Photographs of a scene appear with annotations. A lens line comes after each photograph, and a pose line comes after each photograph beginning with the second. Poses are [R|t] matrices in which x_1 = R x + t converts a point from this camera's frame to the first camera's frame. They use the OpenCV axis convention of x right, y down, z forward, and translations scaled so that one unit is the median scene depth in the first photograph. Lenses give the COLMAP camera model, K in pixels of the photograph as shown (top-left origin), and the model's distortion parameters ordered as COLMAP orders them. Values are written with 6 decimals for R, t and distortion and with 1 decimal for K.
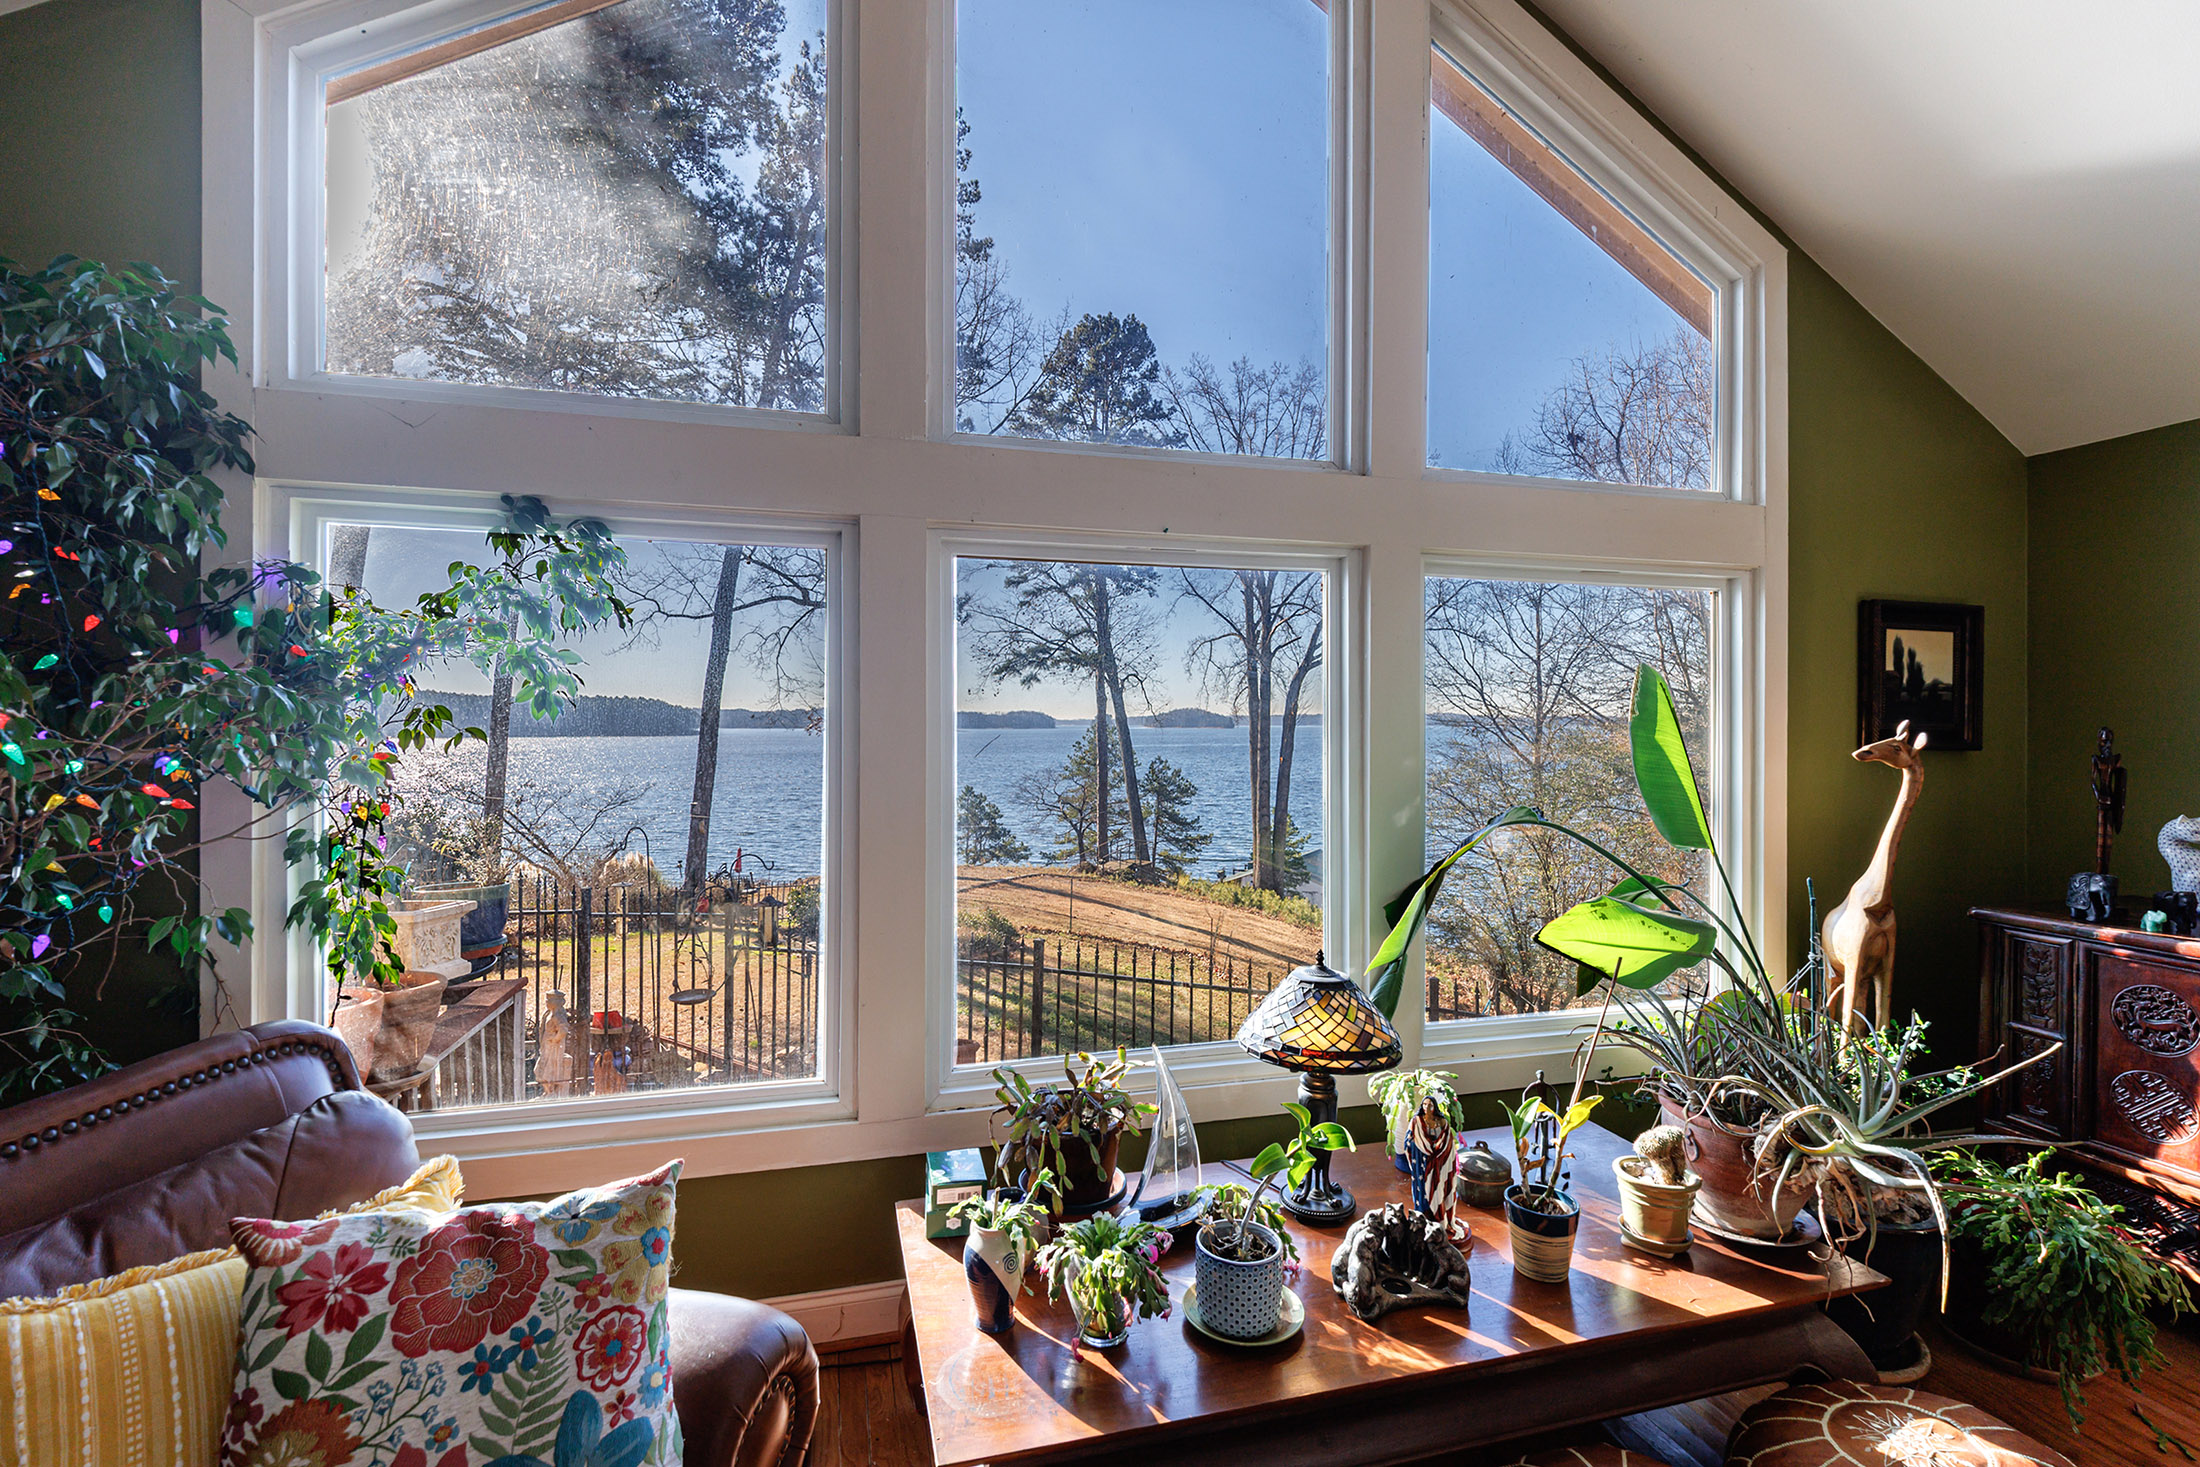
lens RADIAL K [[926.5, 0, 1079.4], [0, 926.5, 725.9], [0, 0, 1]] dist [0.013221, -0.007182]
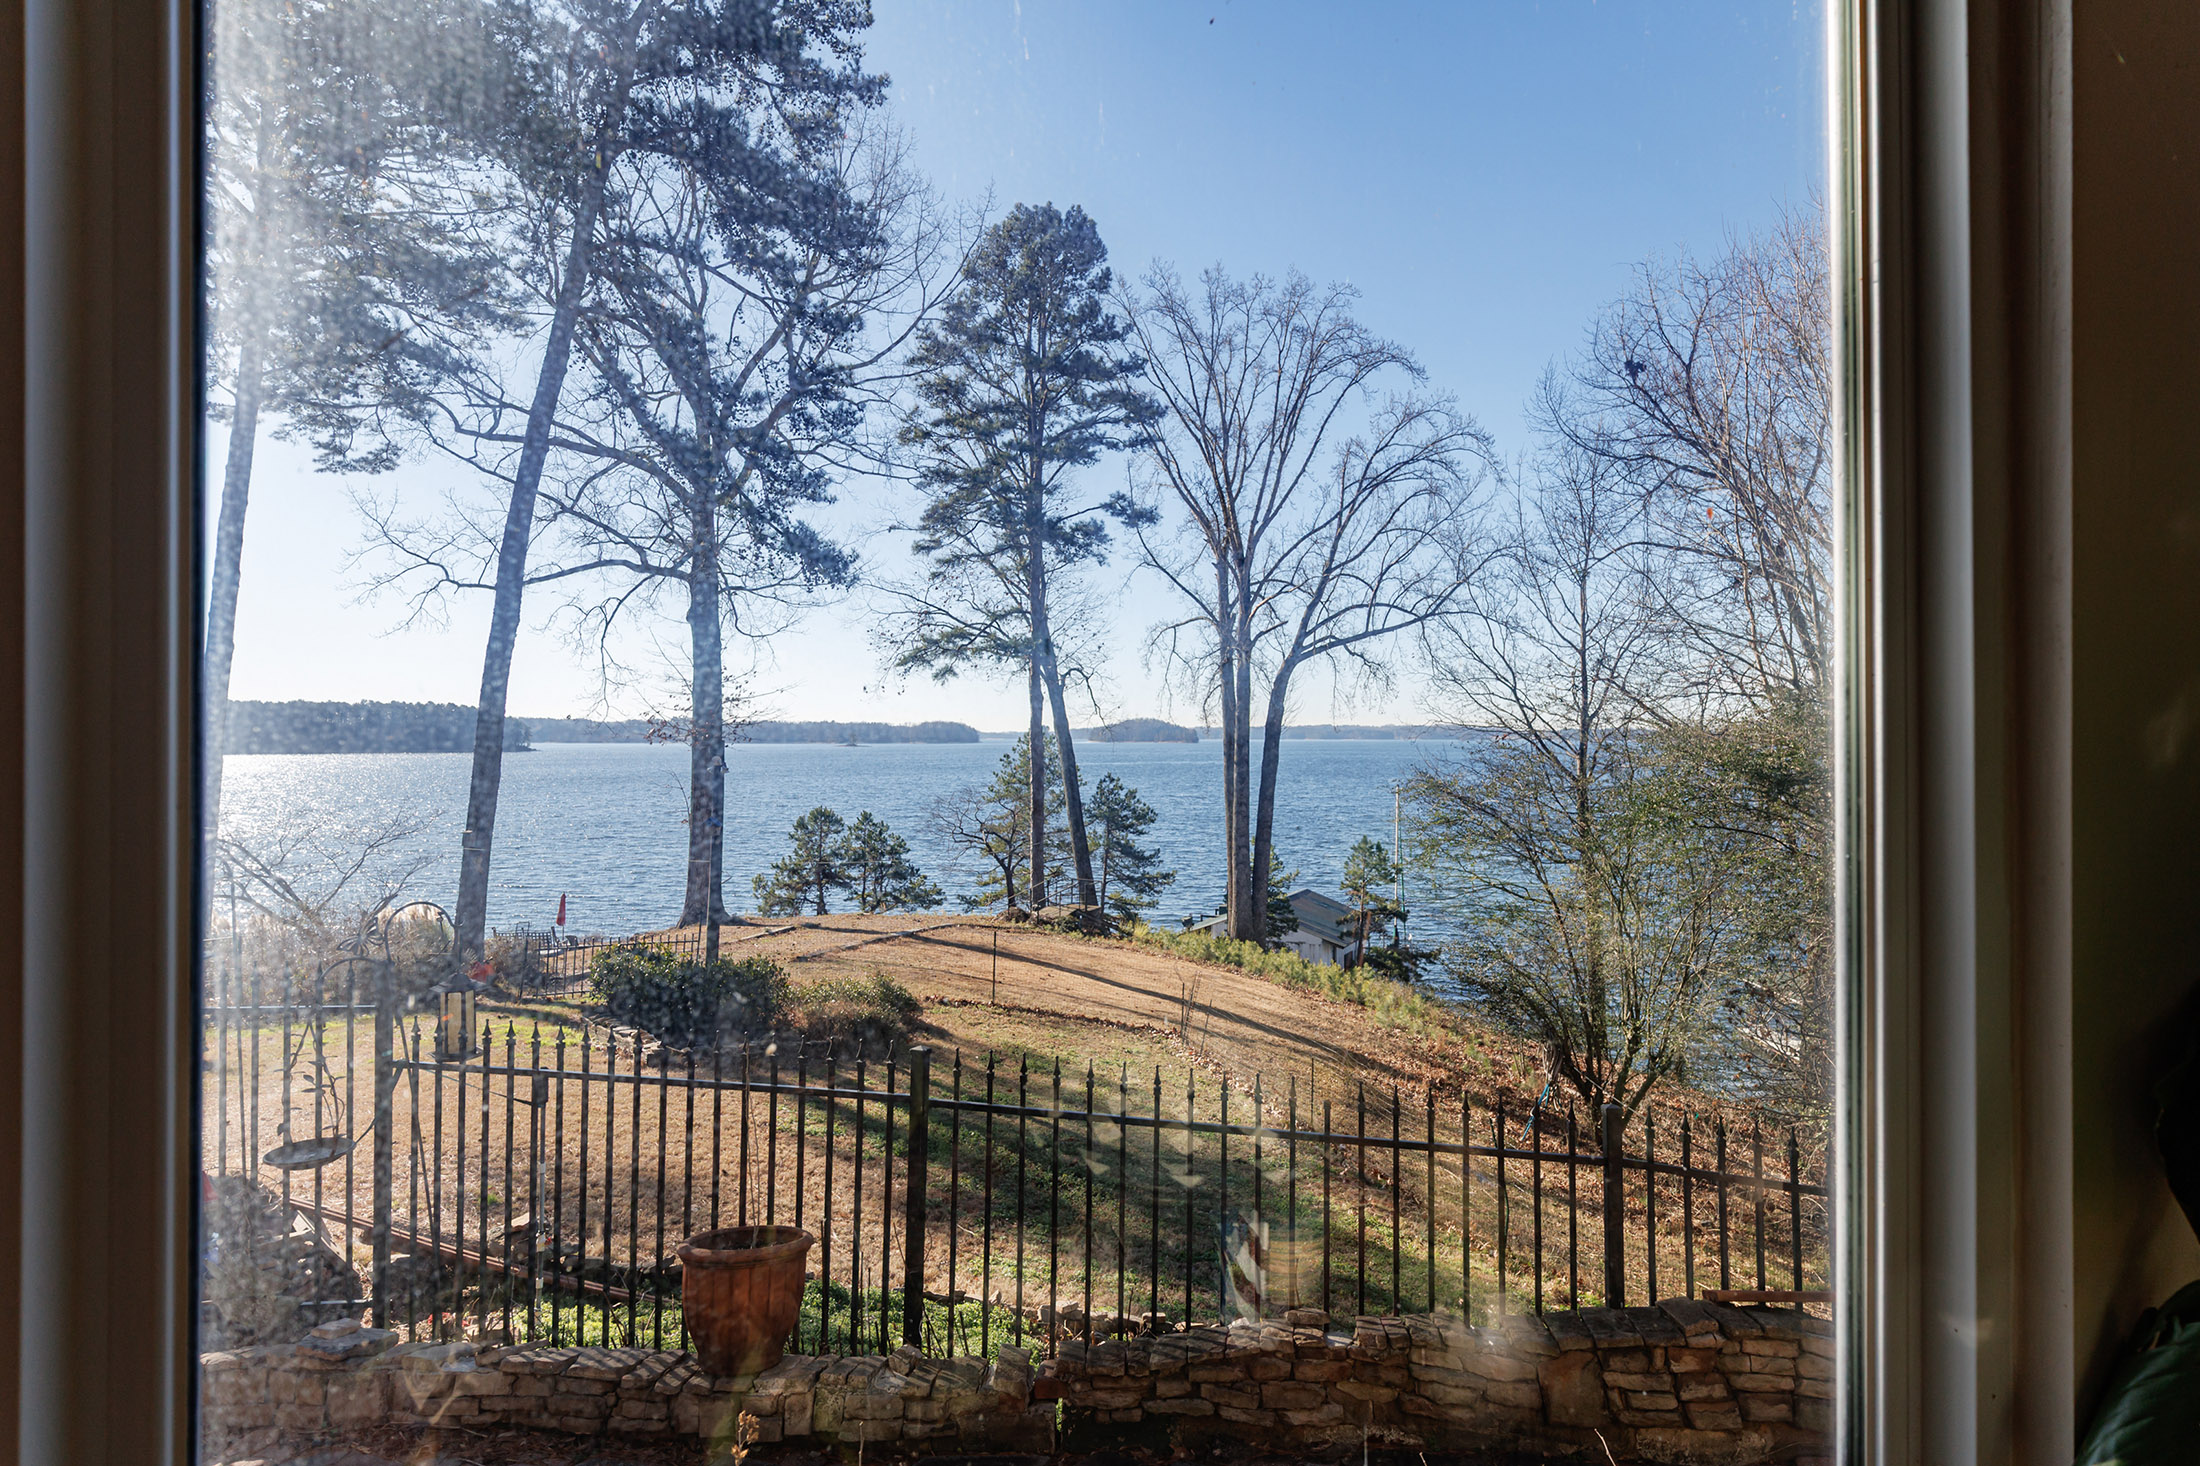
lens RADIAL K [[1125.9, 0, 1102.9], [0, 1125.9, 743.0], [0, 0, 1]] dist [-0.002782, 0.001023]
pose [[0.996685, 0.001469, 0.081338, 0.002677], [-0.001559, 0.999998, 0.001038, 0.007617], [-0.081337, -0.001162, 0.996686, 0.054367]]
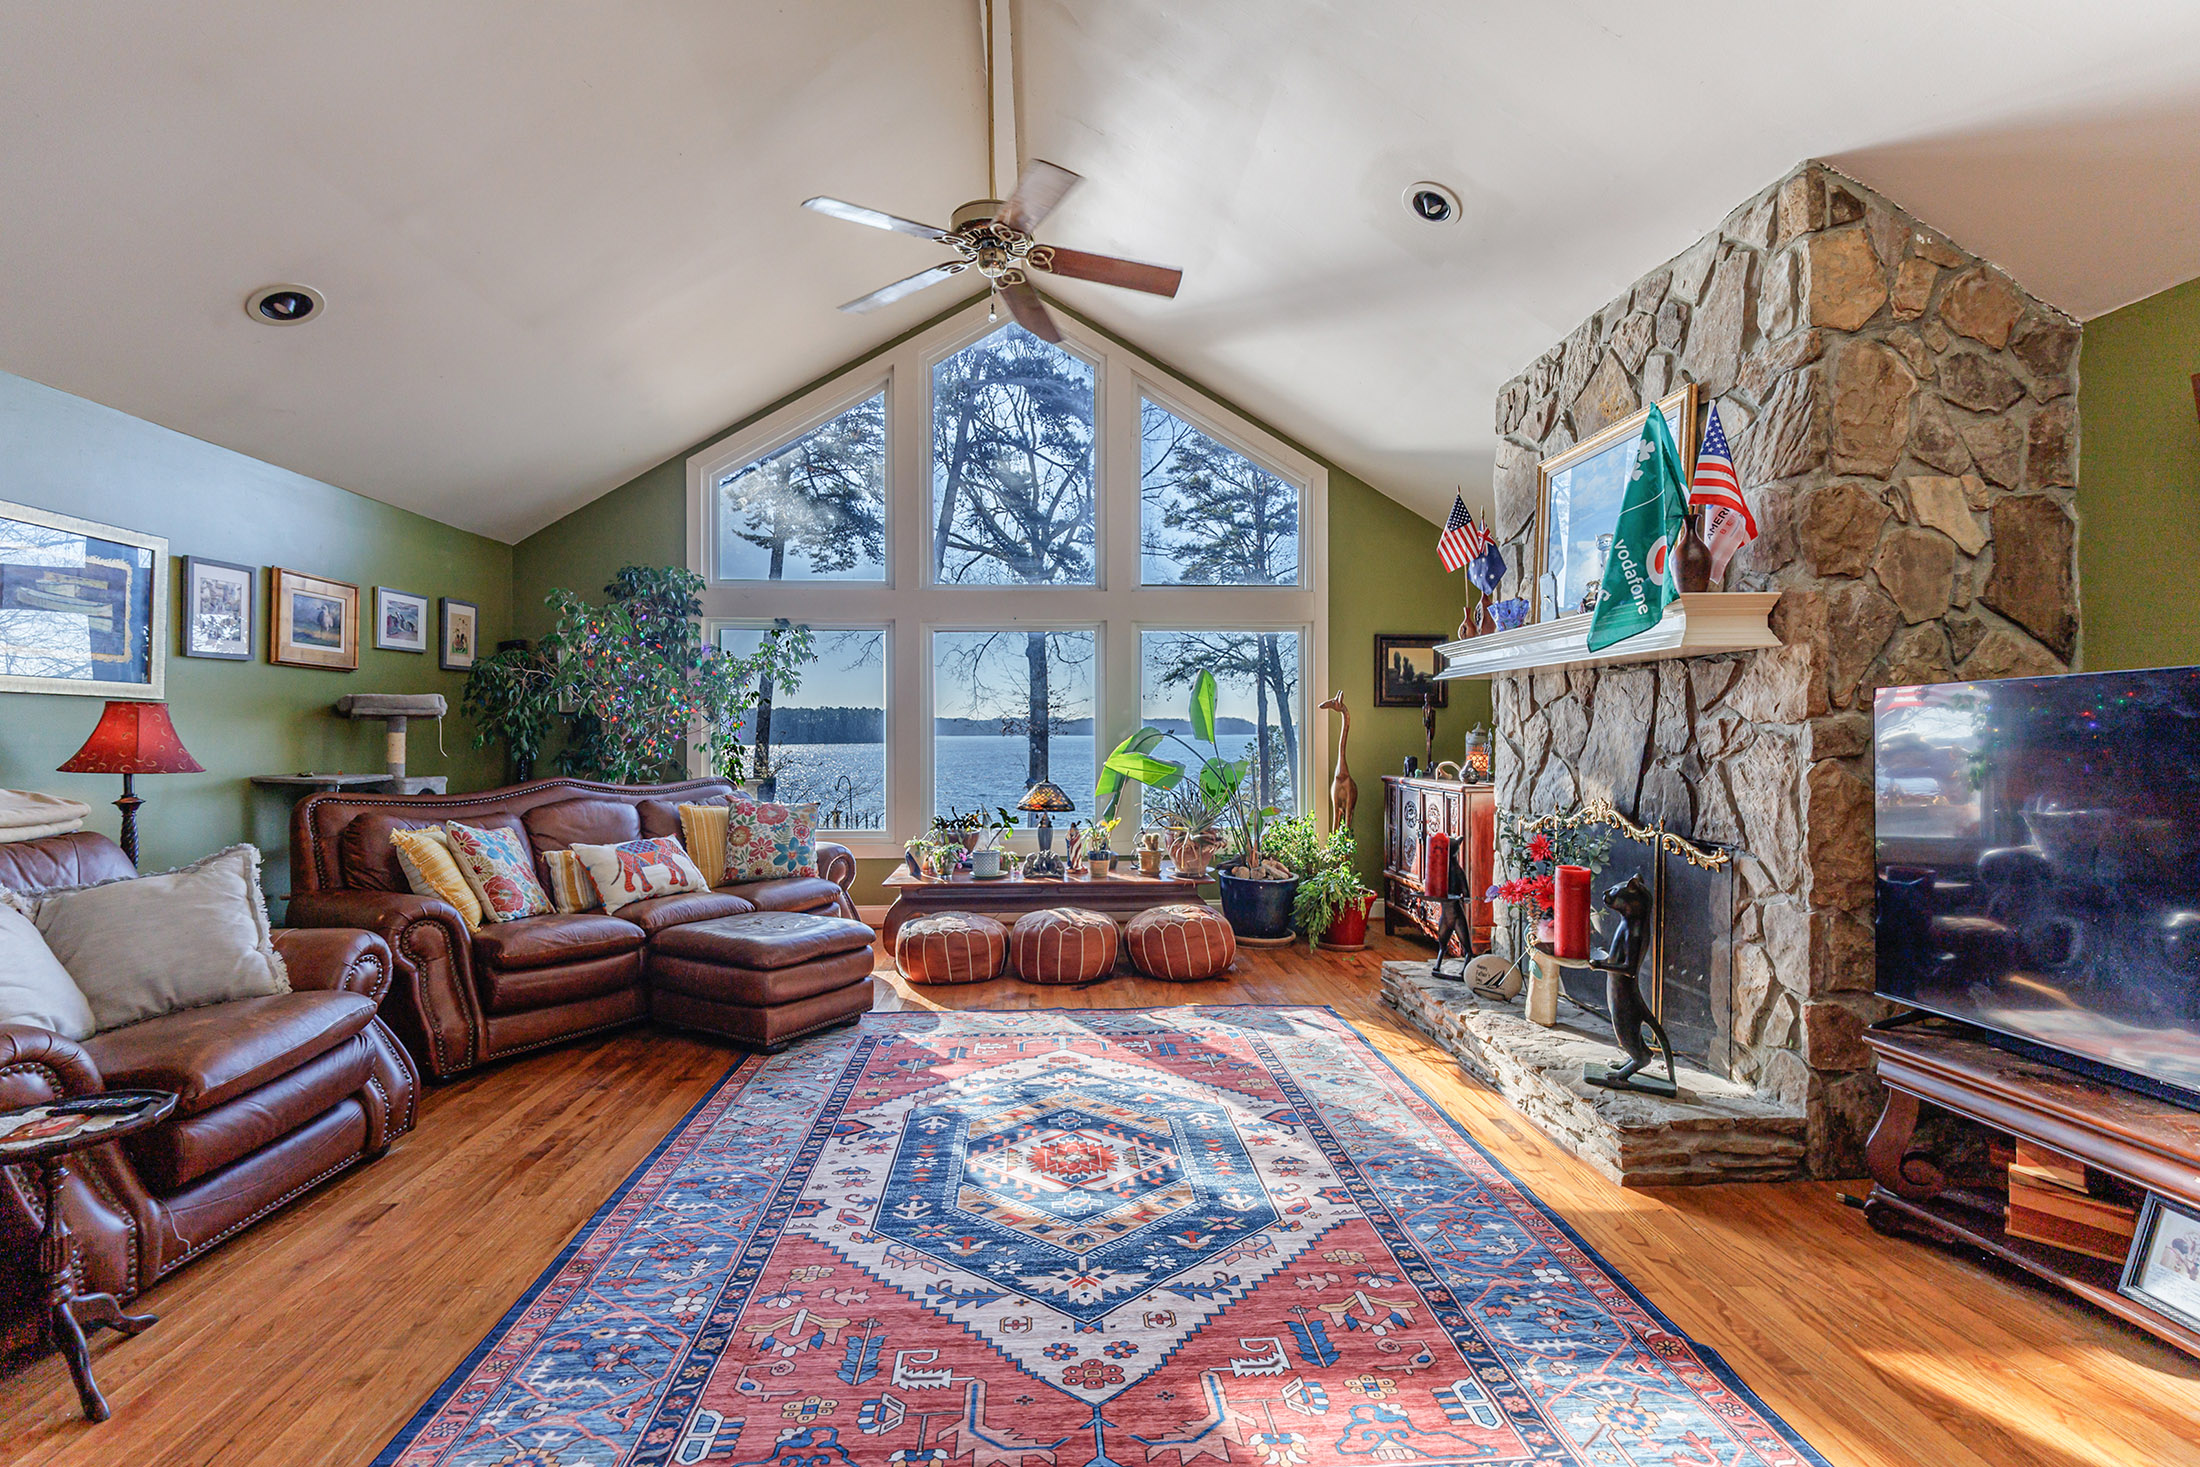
lens RADIAL K [[926.5, 0, 1107.2], [0, 926.5, 717.9], [0, 0, 1]] dist [0.013221, -0.007182]
pose [[0.980638, -0.009008, -0.195624, 0.059713], [0.005667, 0.999829, -0.017628, 0.007421], [0.195749, 0.016178, 0.980521, -0.101564]]
